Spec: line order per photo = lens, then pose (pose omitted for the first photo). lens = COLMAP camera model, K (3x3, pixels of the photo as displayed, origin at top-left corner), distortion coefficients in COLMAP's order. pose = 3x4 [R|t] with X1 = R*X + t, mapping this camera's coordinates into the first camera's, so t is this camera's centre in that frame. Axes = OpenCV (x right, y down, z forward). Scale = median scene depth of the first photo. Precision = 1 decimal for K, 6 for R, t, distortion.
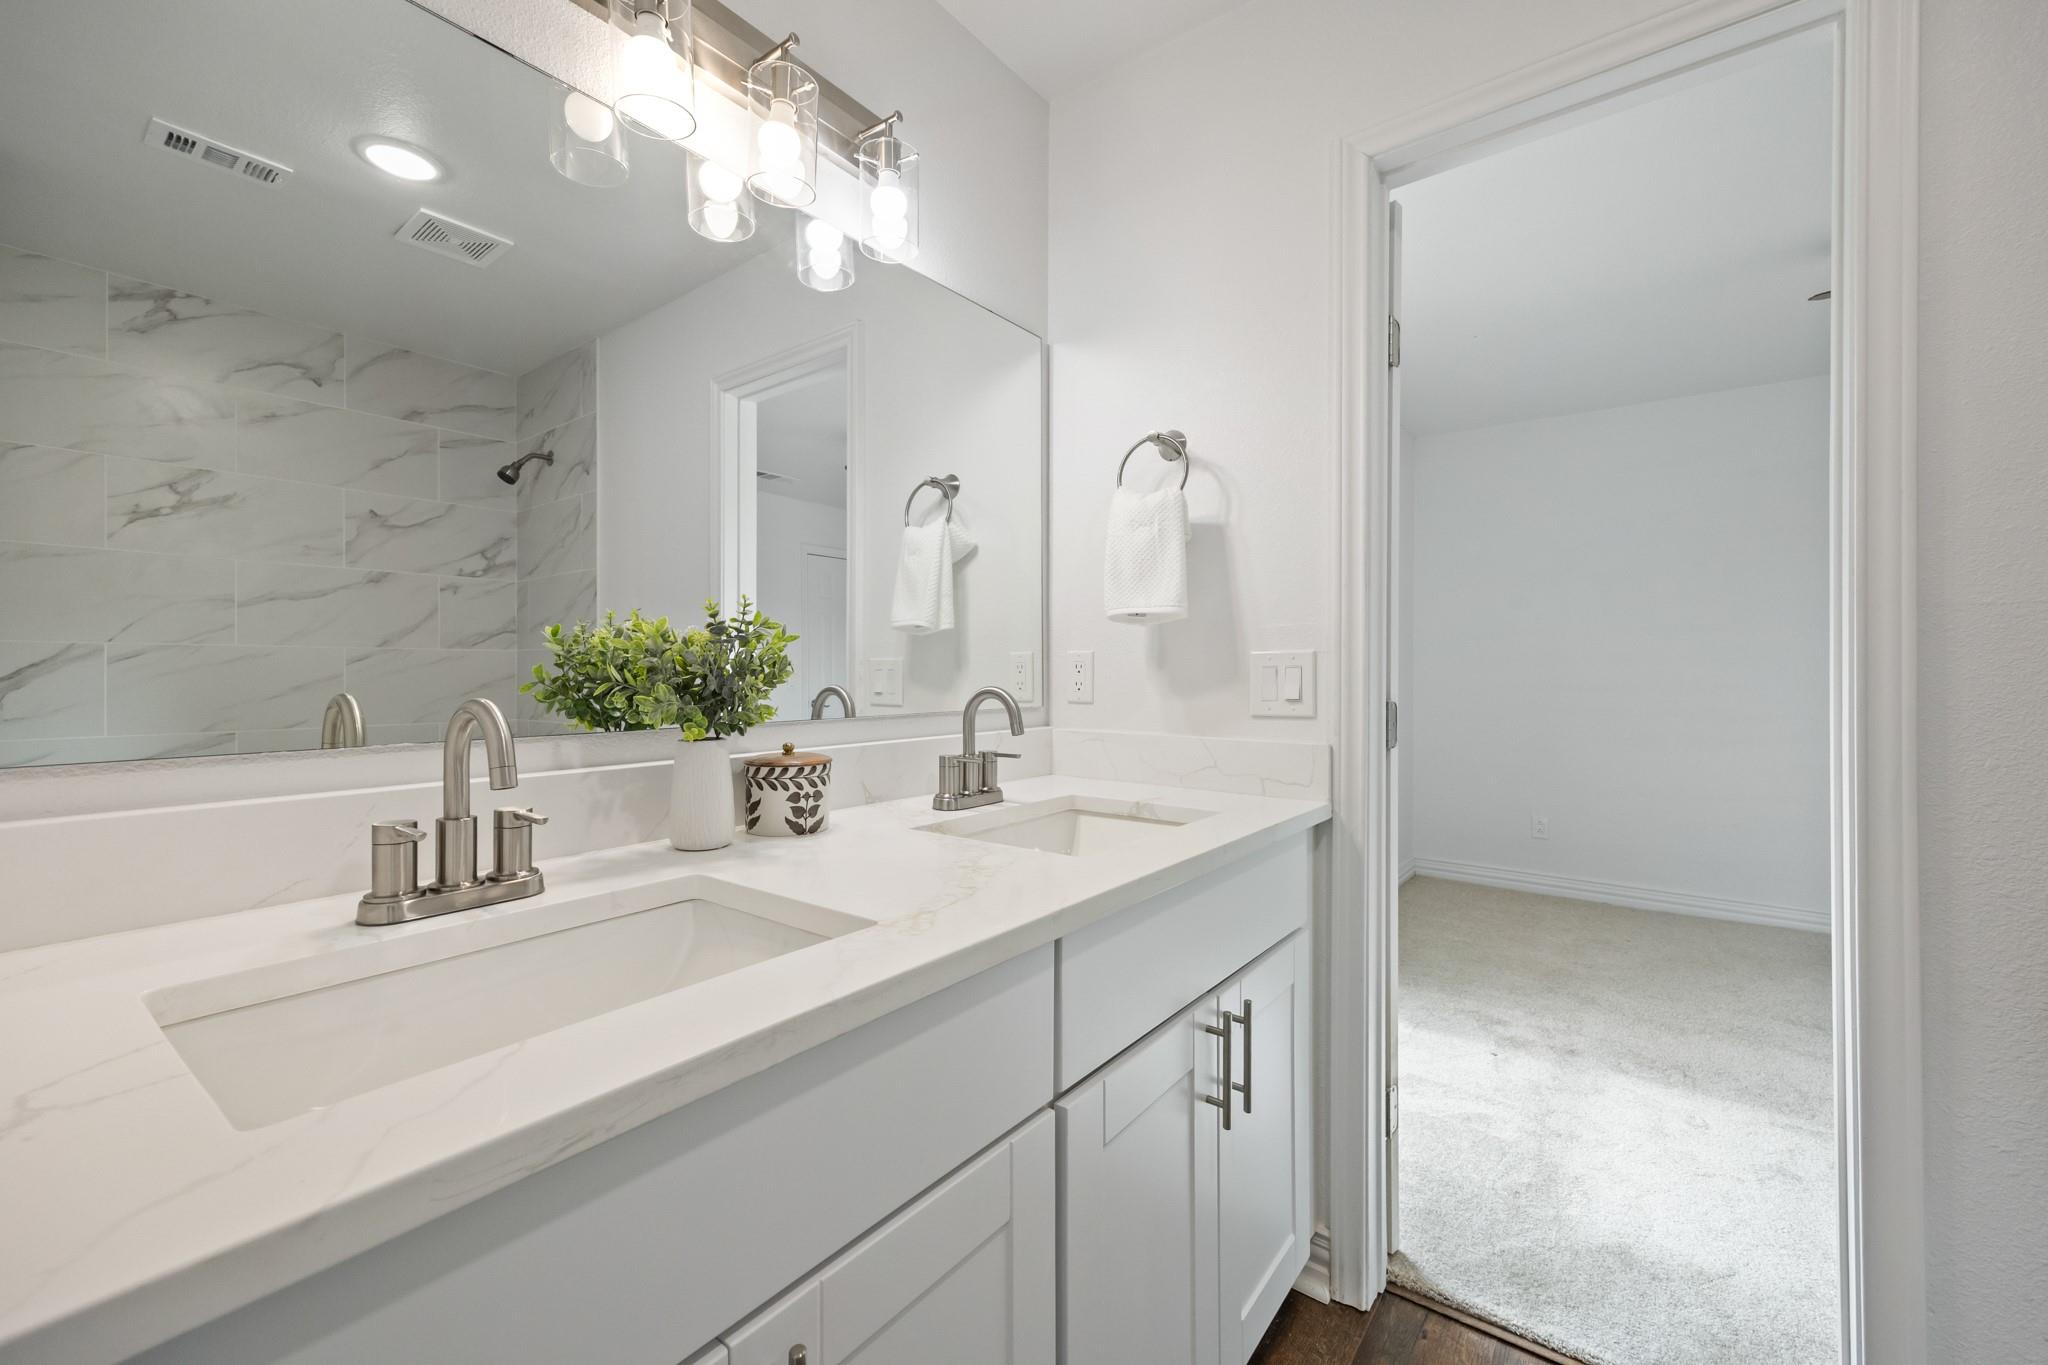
lens RADIAL K [[783.6, 0, 1026.1], [0, 783.6, 675.4], [0, 0, 1]] dist [-0.000734, 0.000394]
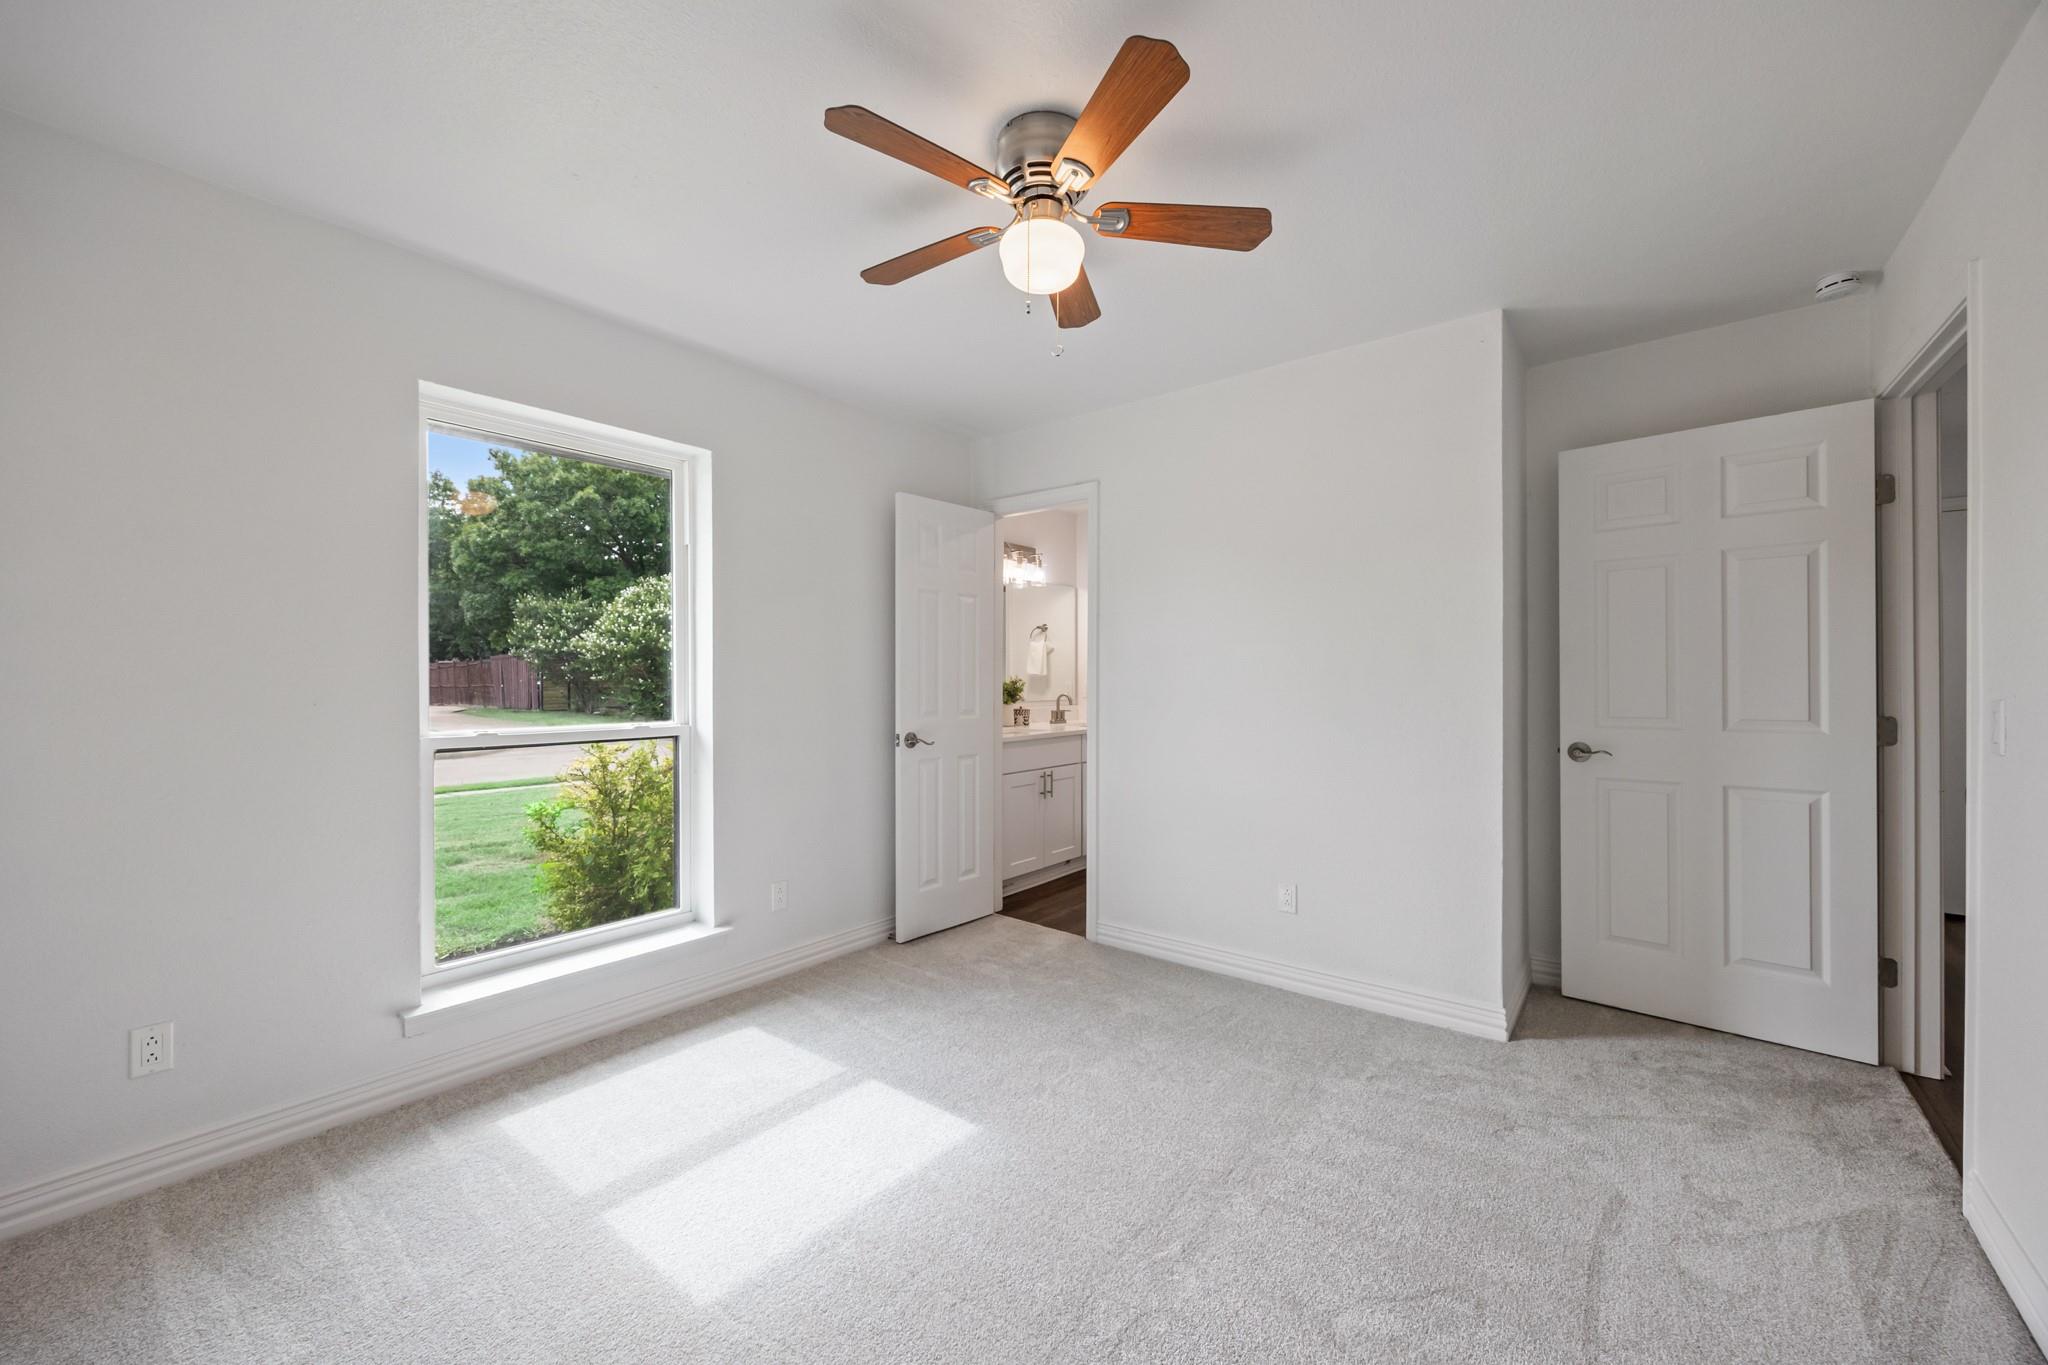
lens RADIAL K [[783.6, 0, 1035.2], [0, 783.6, 681.9], [0, 0, 1]] dist [-0.000734, 0.000394]
pose [[0.999899, -0.002302, -0.014009, -0.109339], [0.002345, 0.999993, 0.003063, -0.046678], [0.014001, -0.003095, 0.999897, -2.449339]]
